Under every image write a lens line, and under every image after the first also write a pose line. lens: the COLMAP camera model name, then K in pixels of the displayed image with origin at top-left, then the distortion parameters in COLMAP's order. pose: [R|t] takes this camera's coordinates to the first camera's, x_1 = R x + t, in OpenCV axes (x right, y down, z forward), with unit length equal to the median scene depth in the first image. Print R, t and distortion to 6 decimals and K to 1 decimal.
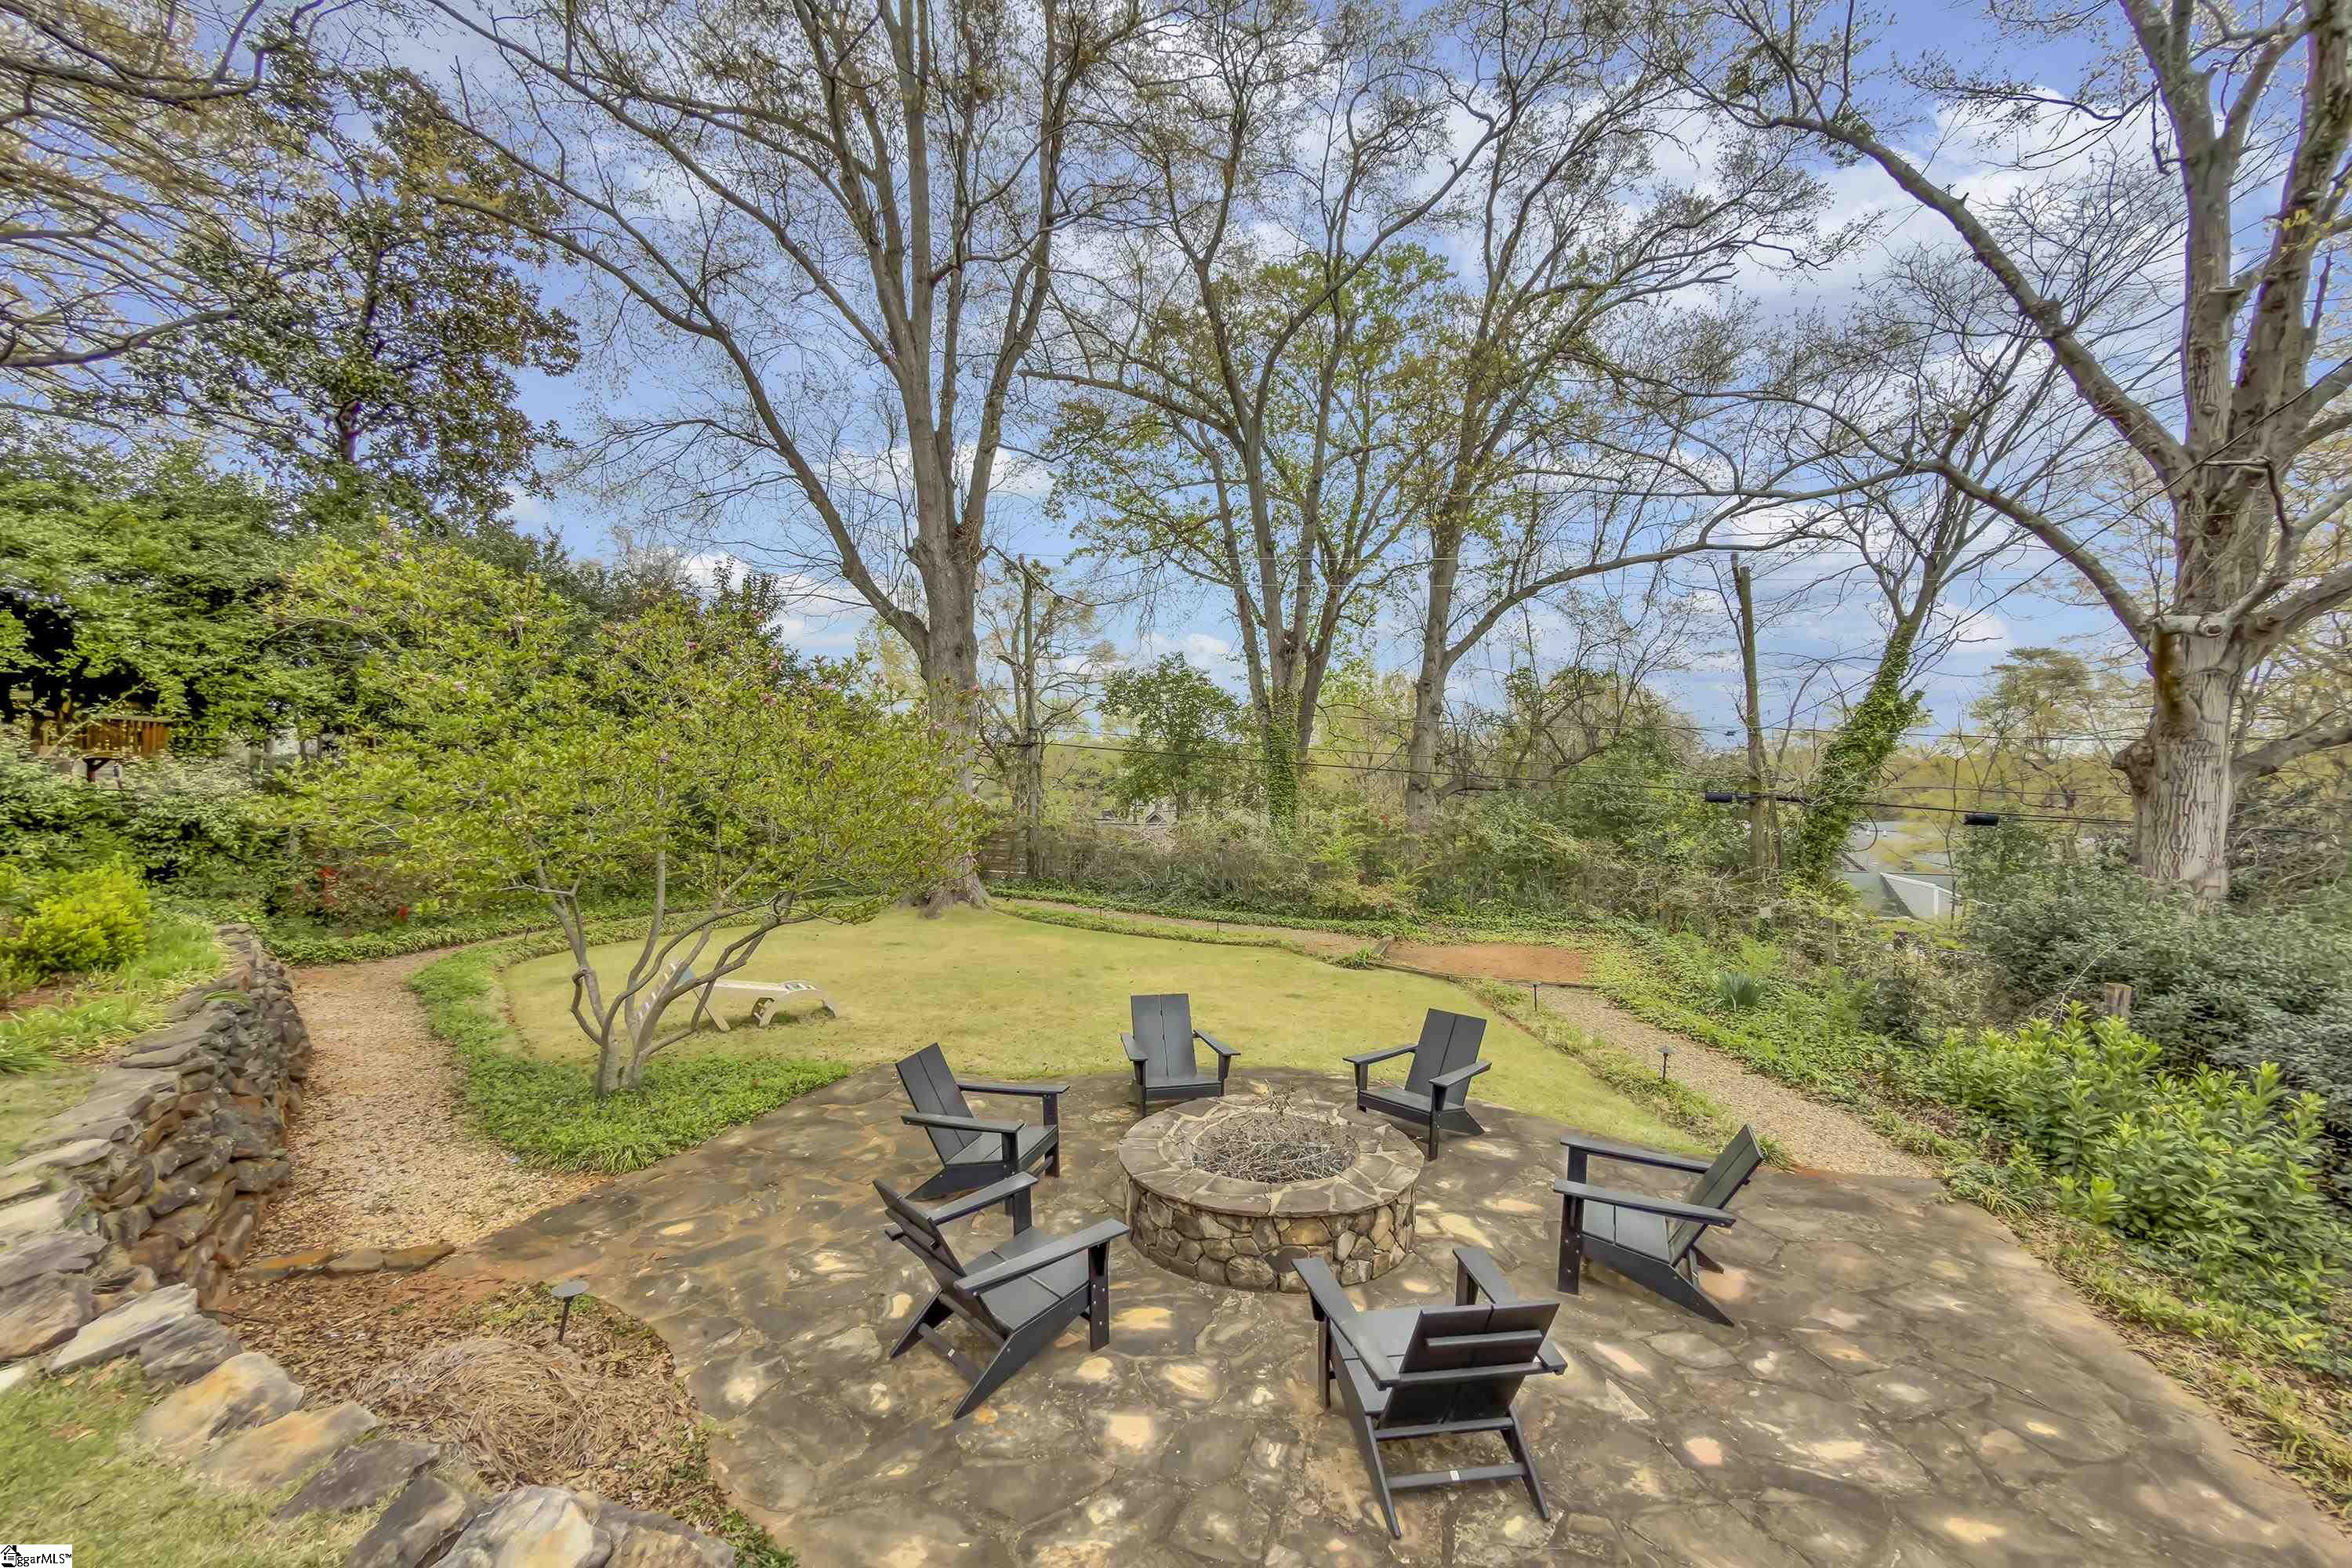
lens RADIAL K [[951.7, 0, 1183.1], [0, 951.7, 778.0], [0, 0, 1]] dist [0.000584, -0.000194]
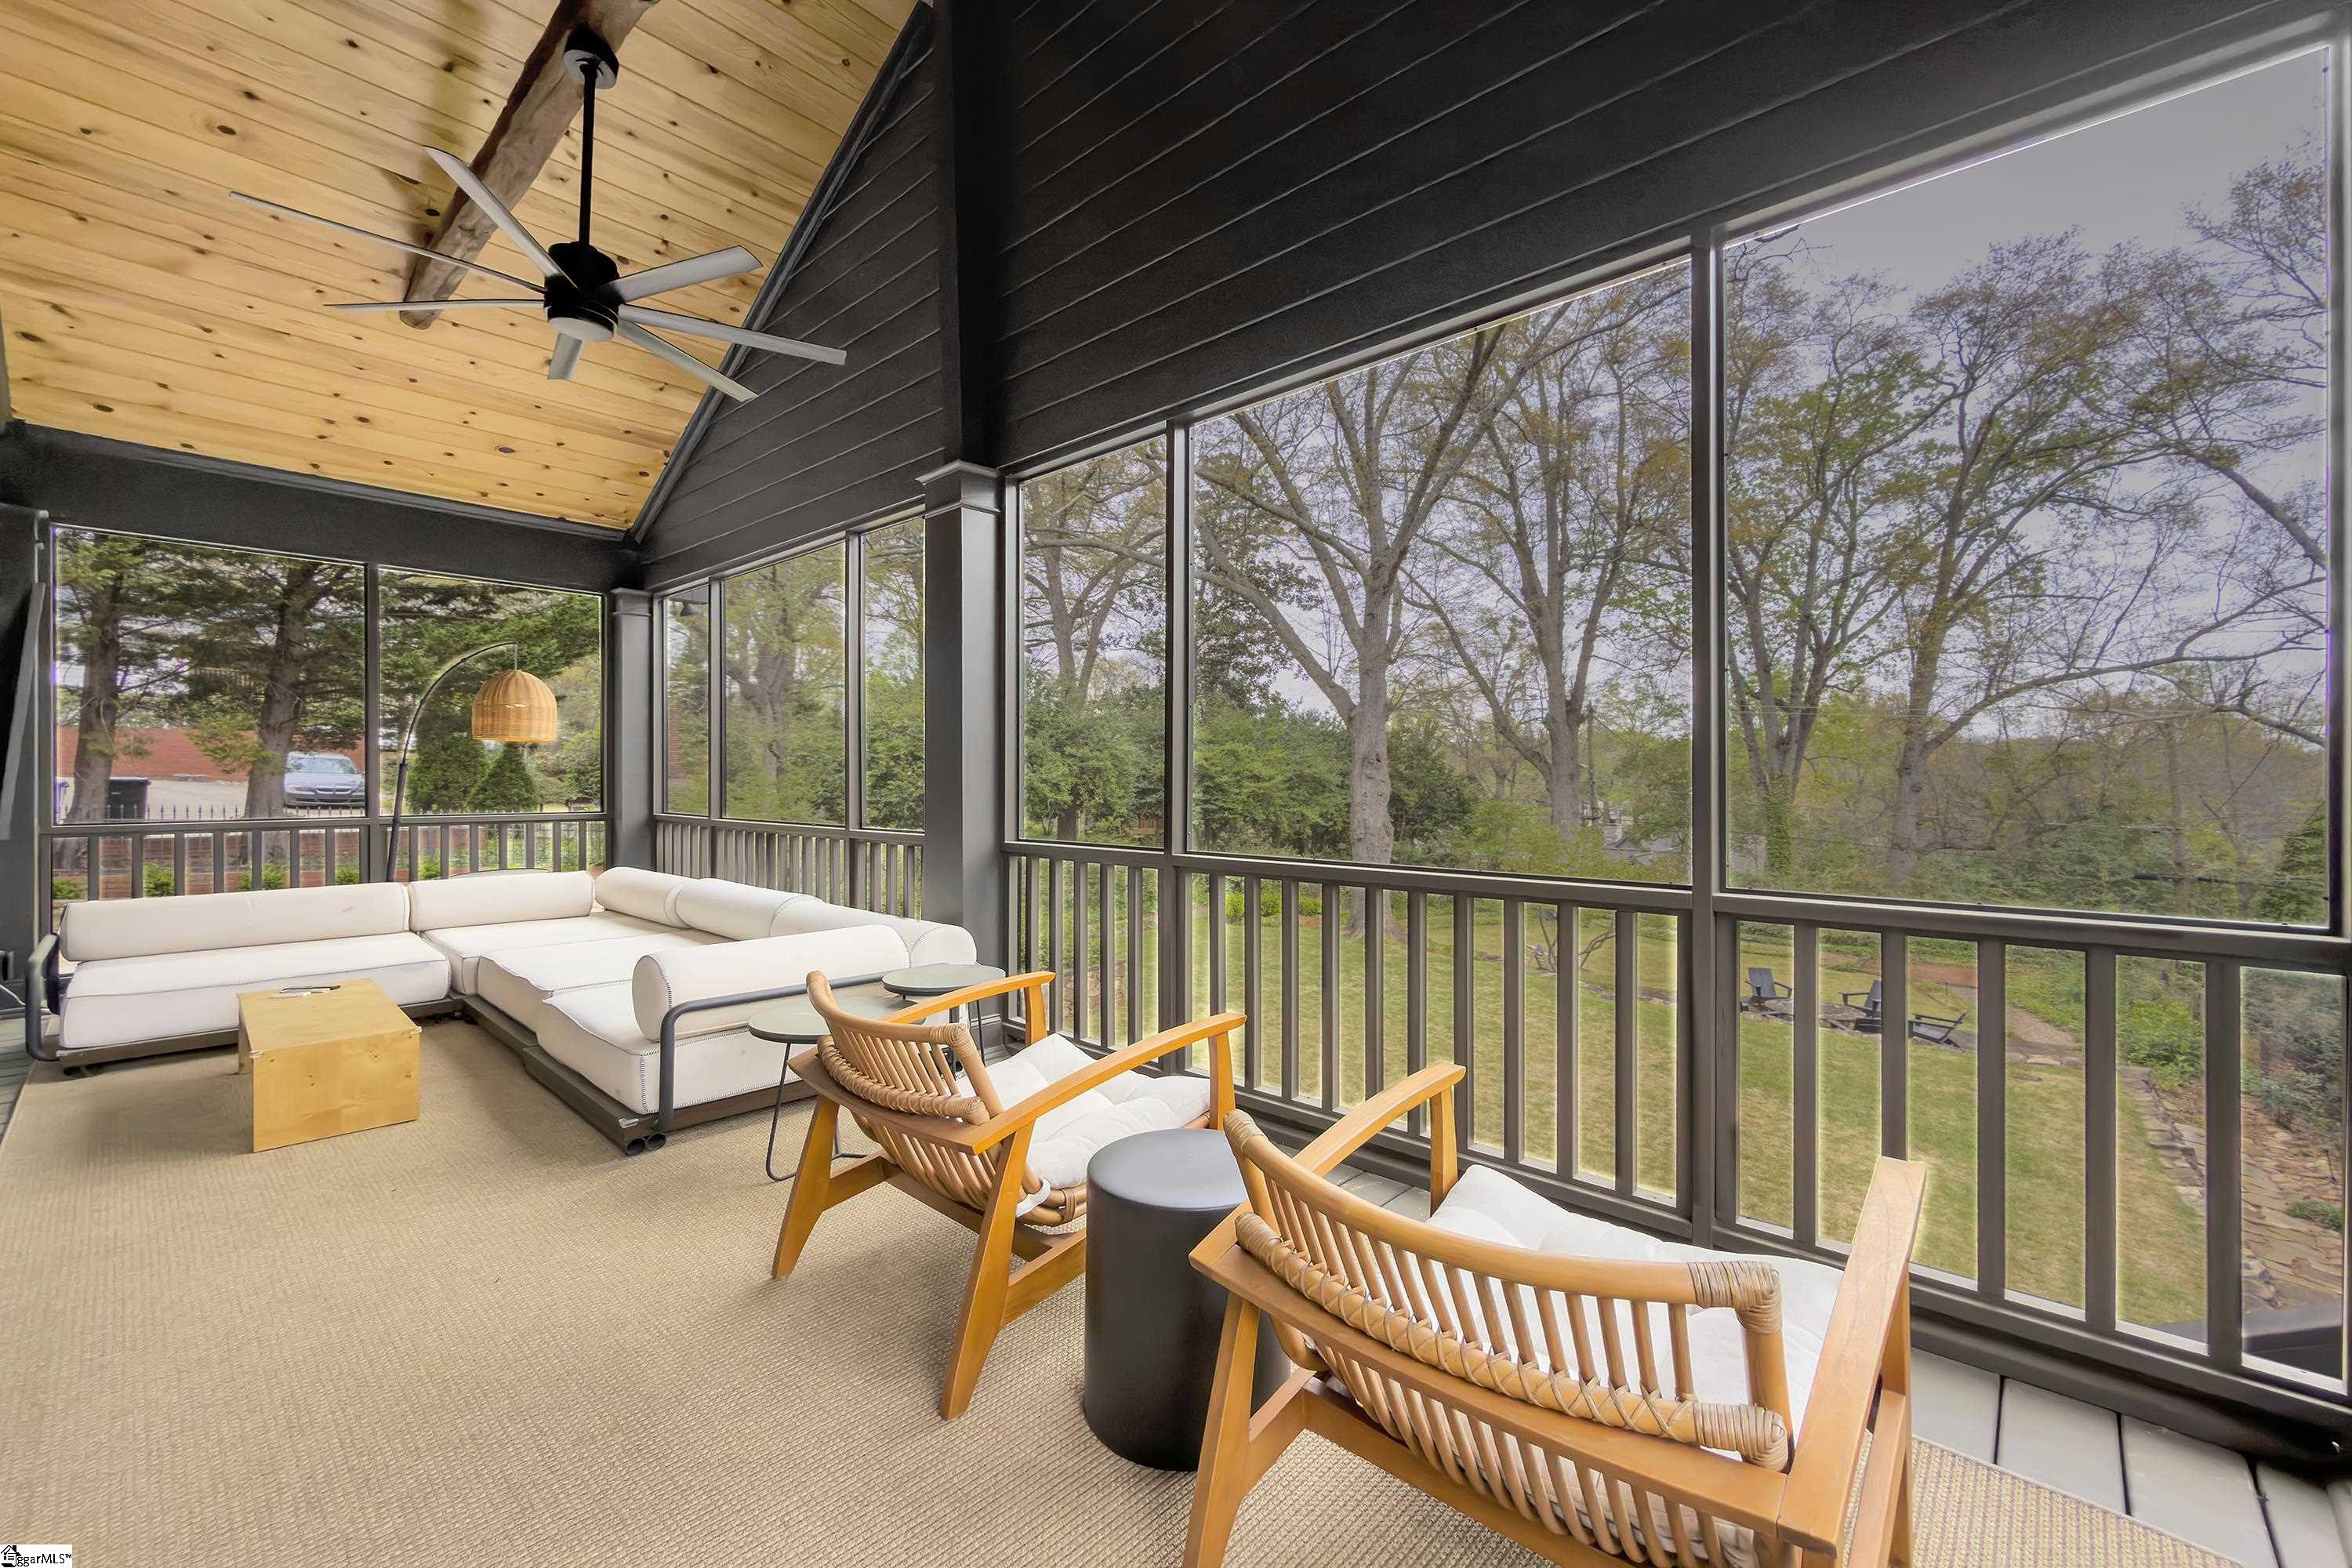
lens RADIAL K [[951.7, 0, 1183.1], [0, 951.7, 778.0], [0, 0, 1]] dist [0.000584, -0.000194]
pose [[0.910272, -0.005685, -0.413973, -0.135286], [0.007575, 0.999967, 0.002924, -0.117940], [0.413942, -0.005797, 0.910285, -0.750444]]
